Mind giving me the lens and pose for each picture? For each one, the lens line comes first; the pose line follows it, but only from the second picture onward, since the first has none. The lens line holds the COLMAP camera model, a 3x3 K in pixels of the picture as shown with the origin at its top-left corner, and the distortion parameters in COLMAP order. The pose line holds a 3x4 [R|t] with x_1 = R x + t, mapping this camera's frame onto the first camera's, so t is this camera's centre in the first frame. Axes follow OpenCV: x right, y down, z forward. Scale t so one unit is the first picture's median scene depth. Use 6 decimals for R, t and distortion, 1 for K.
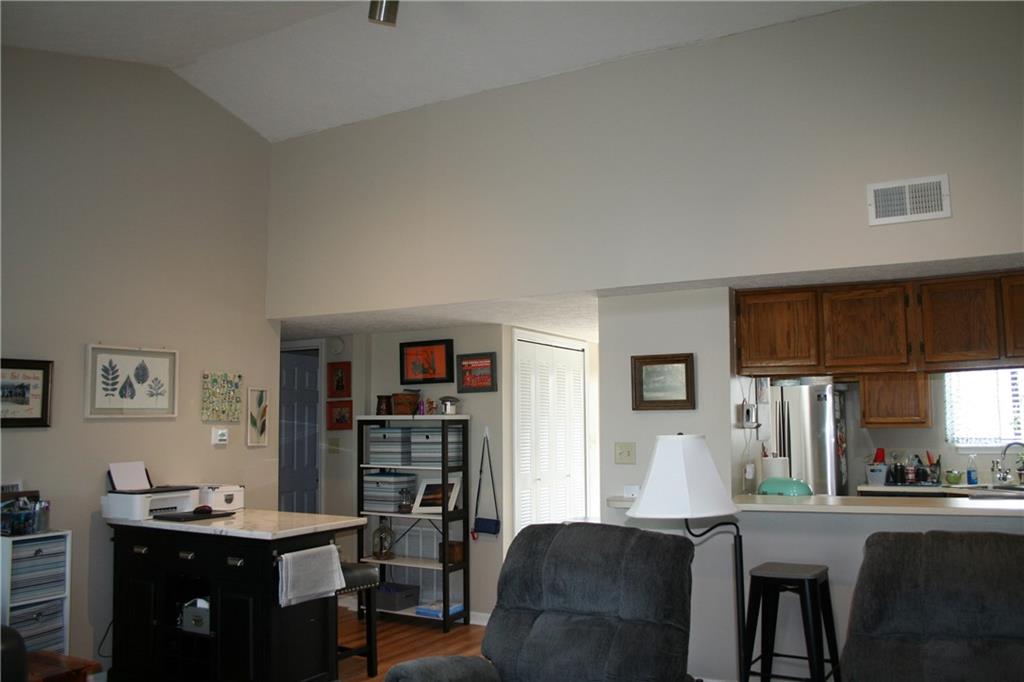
lens RADIAL K [[862.5, 0, 512.6], [0, 862.5, 337.3], [0, 0, 1]] dist [-0.131654, 0.092314]
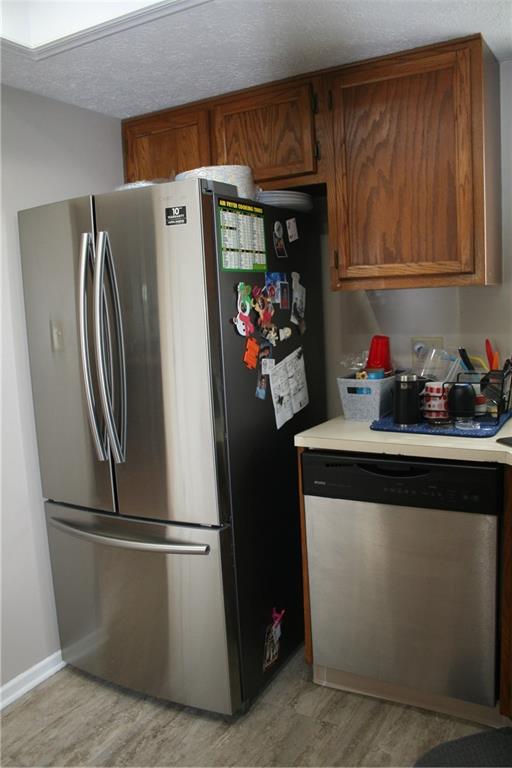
lens RADIAL K [[646.9, 0, 252.0], [0, 646.9, 380.8], [0, 0, 1]] dist [-0.131654, 0.092314]
pose [[0.998760, -0.045510, -0.020160, 0.388219], [0.048950, 0.971489, 0.231978, 0.075459], [0.009028, -0.232677, 0.972512, 0.689136]]
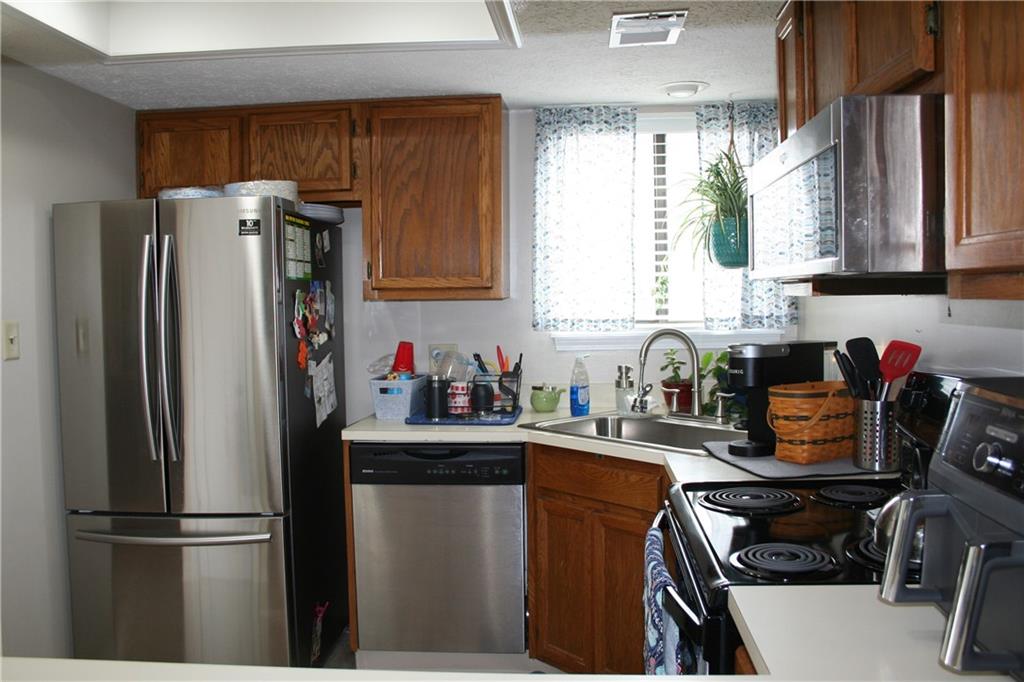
lens RADIAL K [[862.5, 0, 512.4], [0, 862.5, 338.5], [0, 0, 1]] dist [-0.131654, 0.092314]
pose [[0.909026, -0.029928, 0.415664, 0.298116], [-0.034020, 0.988760, 0.145590, 0.058138], [-0.415349, -0.146486, 0.897790, 0.552638]]
